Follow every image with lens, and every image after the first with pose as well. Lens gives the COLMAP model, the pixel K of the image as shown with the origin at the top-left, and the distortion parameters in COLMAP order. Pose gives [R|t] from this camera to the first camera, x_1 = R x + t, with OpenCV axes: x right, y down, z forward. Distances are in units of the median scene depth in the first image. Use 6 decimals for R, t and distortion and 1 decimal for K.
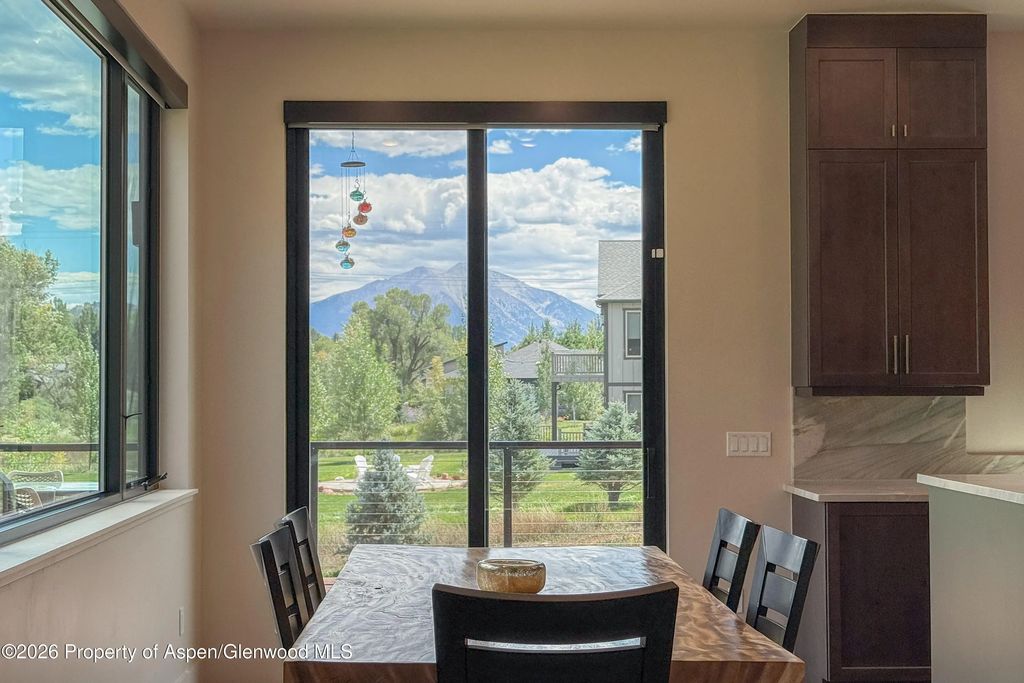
lens RADIAL K [[1506.2, 0, 512.0], [0, 1506.2, 341.5], [0, 0, 1]] dist [0.029071, 0.056900]
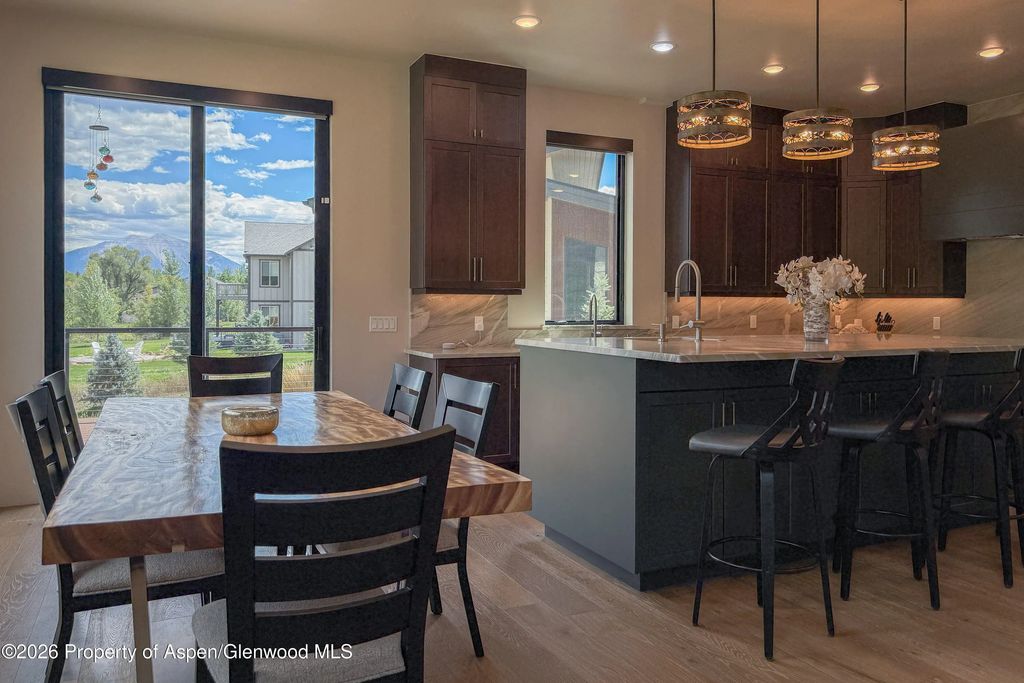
lens RADIAL K [[736.6, 0, 510.9], [0, 736.6, 317.0], [0, 0, 1]] dist [-0.019599, 0.003726]
pose [[0.913421, 0.001256, 0.407014, -0.035810], [-0.018501, 0.999090, 0.038437, 0.028439], [-0.406596, -0.042639, 0.912613, 0.239587]]
